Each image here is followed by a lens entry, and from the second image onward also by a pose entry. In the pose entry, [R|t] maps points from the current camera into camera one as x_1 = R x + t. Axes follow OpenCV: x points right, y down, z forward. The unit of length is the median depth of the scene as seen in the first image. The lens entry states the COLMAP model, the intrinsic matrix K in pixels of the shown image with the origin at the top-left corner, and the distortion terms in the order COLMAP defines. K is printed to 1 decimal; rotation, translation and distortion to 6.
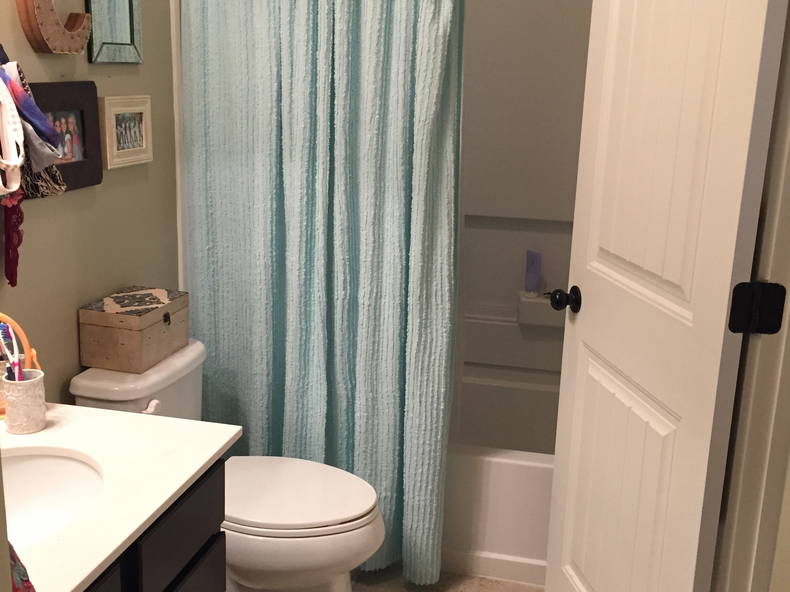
lens RADIAL K [[852.1, 0, 395.3], [0, 852.1, 299.9], [0, 0, 1]] dist [0.001003, 0.000000]
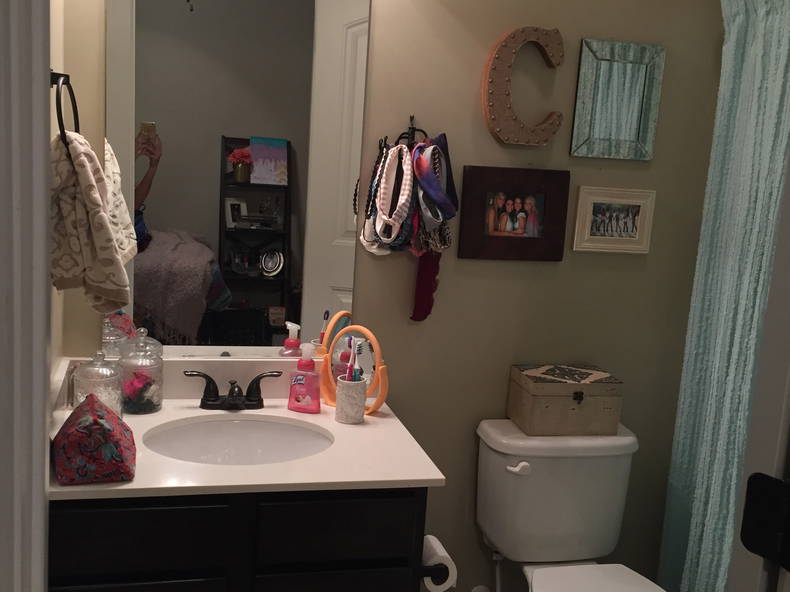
lens RADIAL K [[852.1, 0, 396.5], [0, 852.1, 291.8], [0, 0, 1]] dist [0.001003, 0.000000]
pose [[0.469294, 0.146107, -0.870871, 0.507773], [-0.278969, 0.960240, 0.010770, -0.050164], [0.837818, 0.237892, 0.491394, 0.280862]]
